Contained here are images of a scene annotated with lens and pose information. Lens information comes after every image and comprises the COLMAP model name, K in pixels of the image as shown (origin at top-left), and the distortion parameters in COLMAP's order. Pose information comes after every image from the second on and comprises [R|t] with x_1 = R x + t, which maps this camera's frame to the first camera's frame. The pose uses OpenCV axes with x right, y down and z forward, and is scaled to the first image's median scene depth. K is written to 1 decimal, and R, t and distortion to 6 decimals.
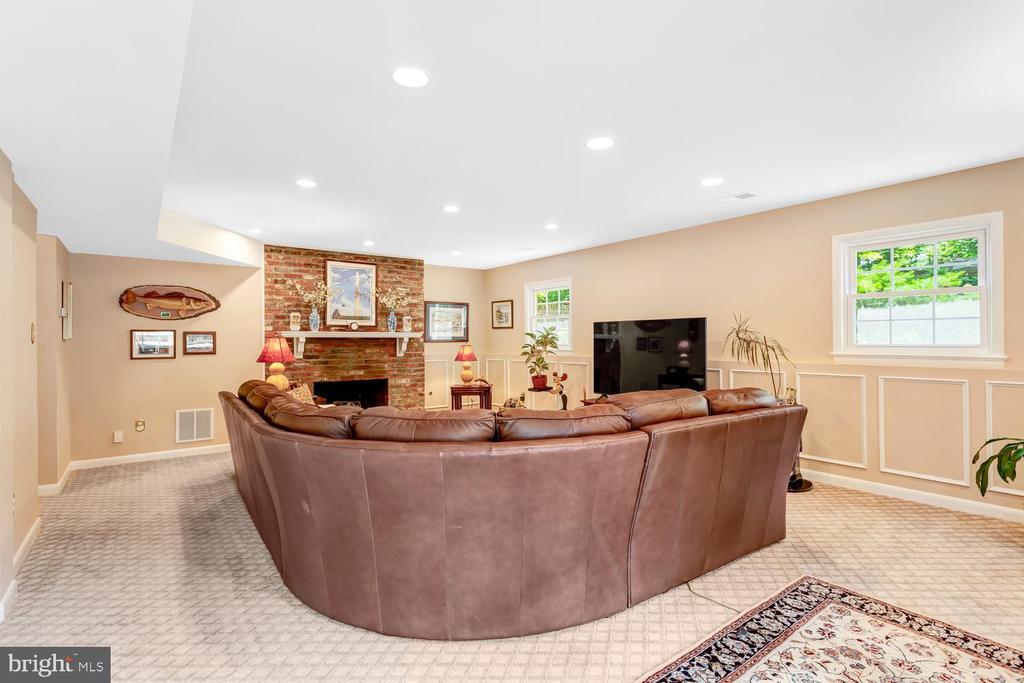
lens RADIAL K [[506.2, 0, 512.0], [0, 506.2, 341.5], [0, 0, 1]] dist [-0.001305, -0.000083]
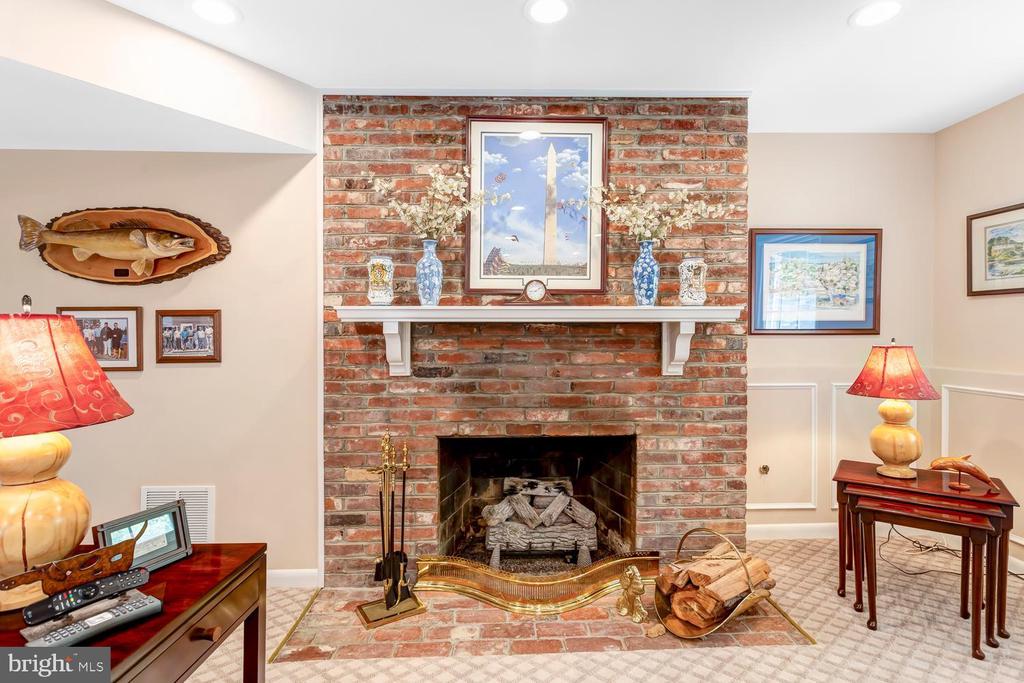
lens RADIAL K [[506.2, 0, 512.0], [0, 506.2, 341.5], [0, 0, 1]] dist [-0.001305, -0.000083]
pose [[0.816465, 0.013363, -0.577241, -0.112575], [-0.001902, 0.999789, 0.020456, -0.001341], [0.577392, -0.015604, 0.816318, 0.672852]]
